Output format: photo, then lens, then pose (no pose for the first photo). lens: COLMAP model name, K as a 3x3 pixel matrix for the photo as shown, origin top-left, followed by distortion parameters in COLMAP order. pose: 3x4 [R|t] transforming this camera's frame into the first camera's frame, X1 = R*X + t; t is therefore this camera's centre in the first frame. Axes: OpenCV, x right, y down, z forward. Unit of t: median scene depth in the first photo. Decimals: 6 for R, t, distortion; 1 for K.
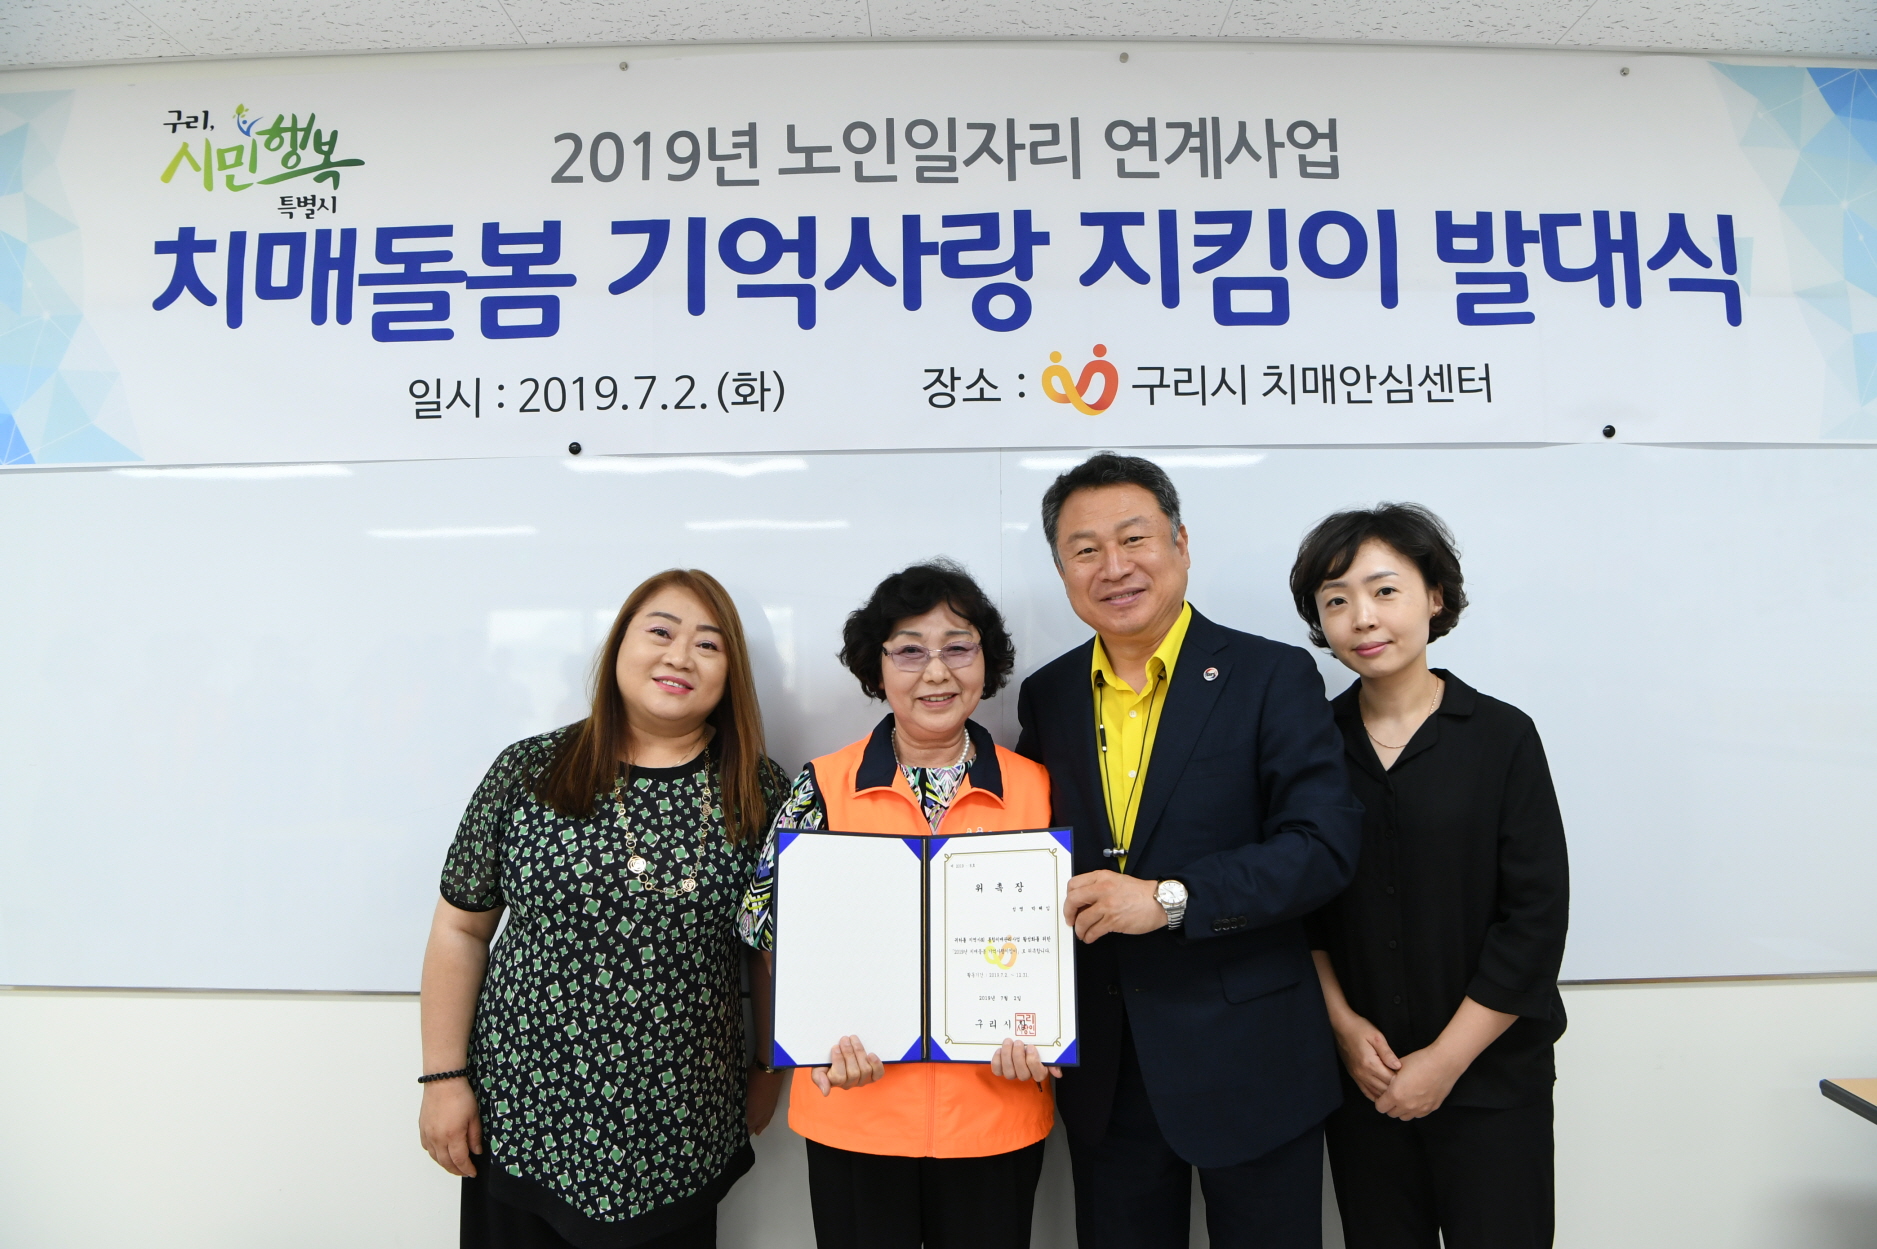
lens RADIAL K [[1309.2, 0, 948.7], [0, 1309.2, 647.8], [0, 0, 1]] dist [-0.080751, 0.017882]
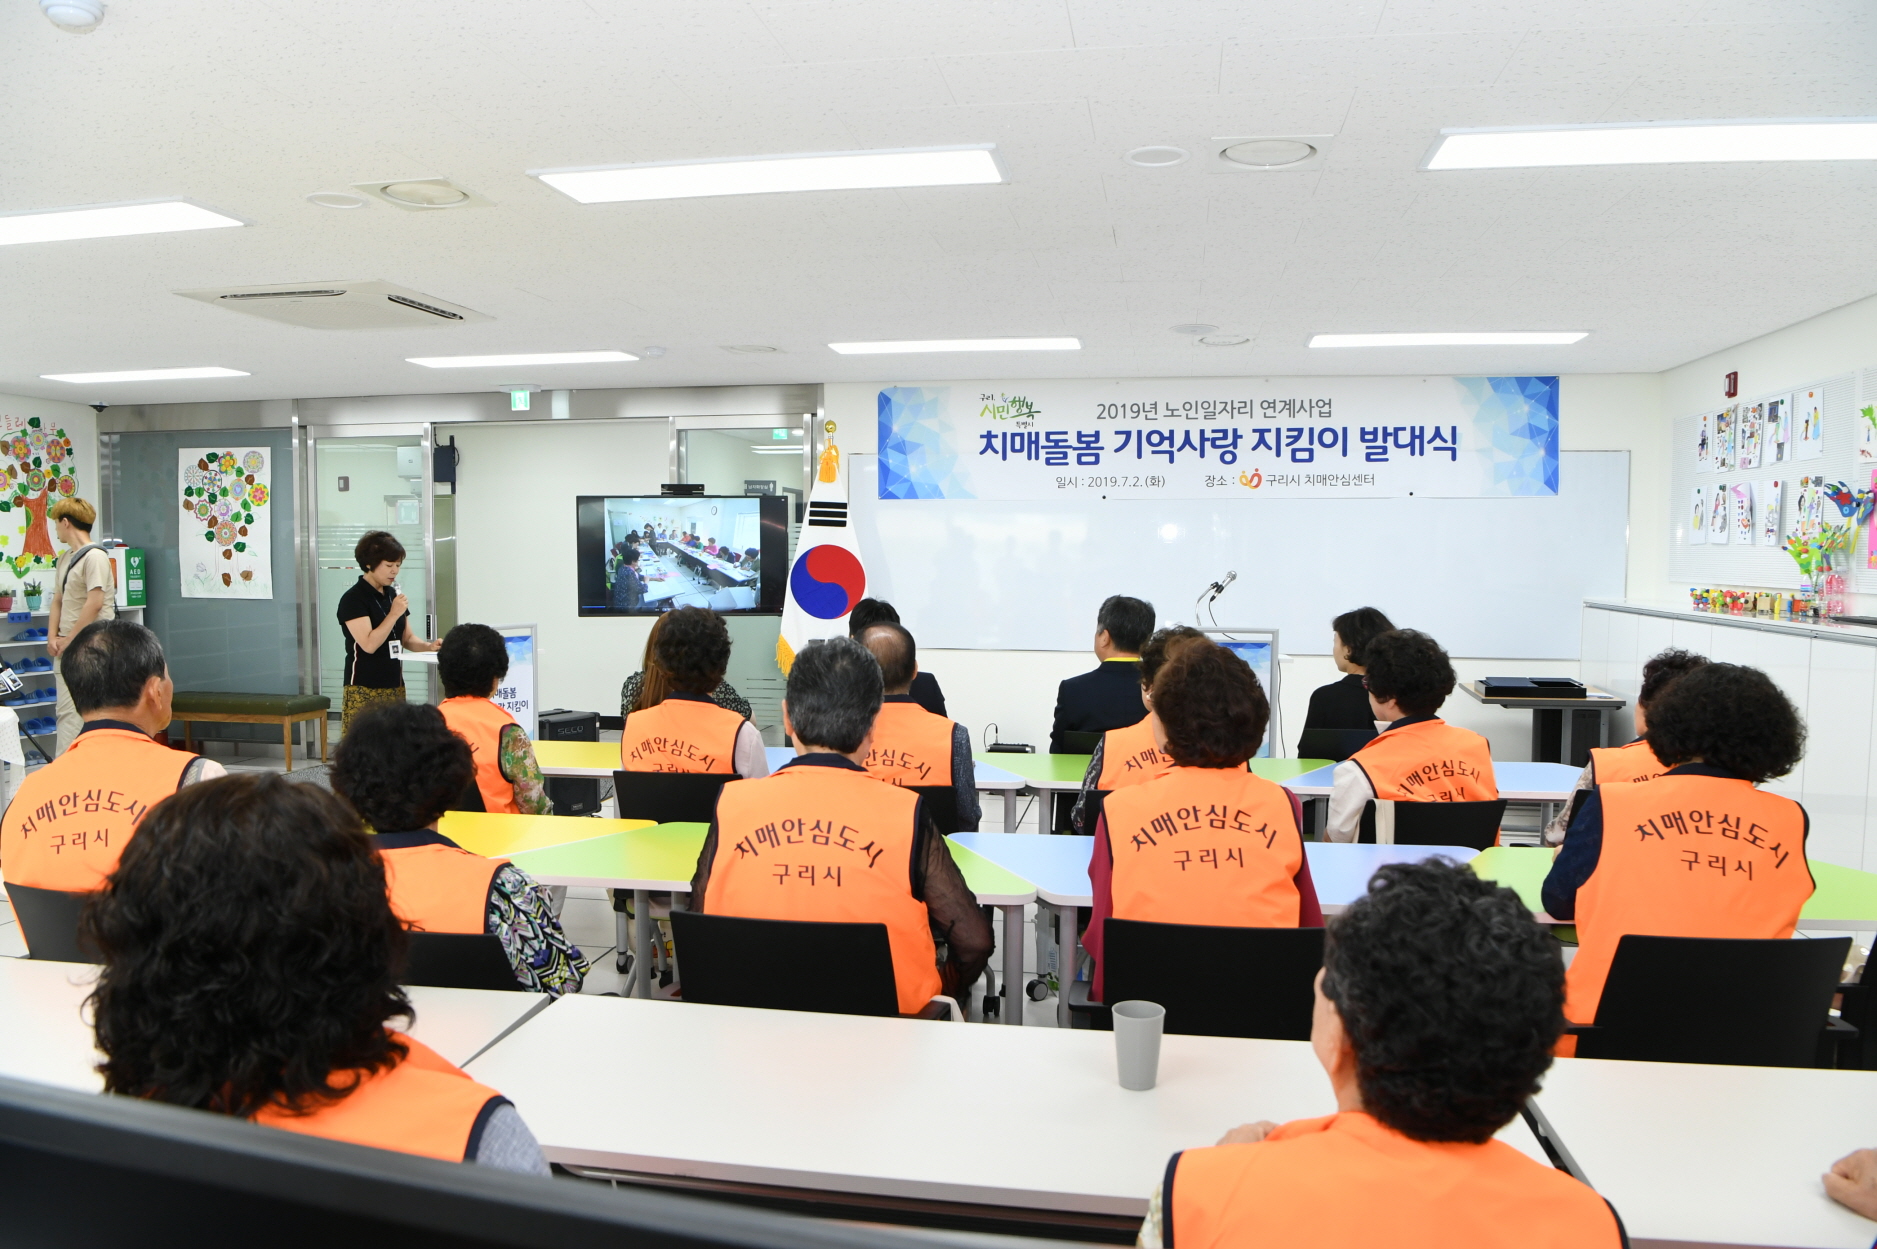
lens RADIAL K [[1291.8, 0, 939.0], [0, 1291.8, 644.4], [0, 0, 1]] dist [-0.081598, 0.016205]
pose [[0.983350, 0.024439, -0.180069, -0.088365], [-0.005654, 0.994550, 0.104104, -0.117282], [0.181632, -0.101353, 0.978130, -2.528026]]
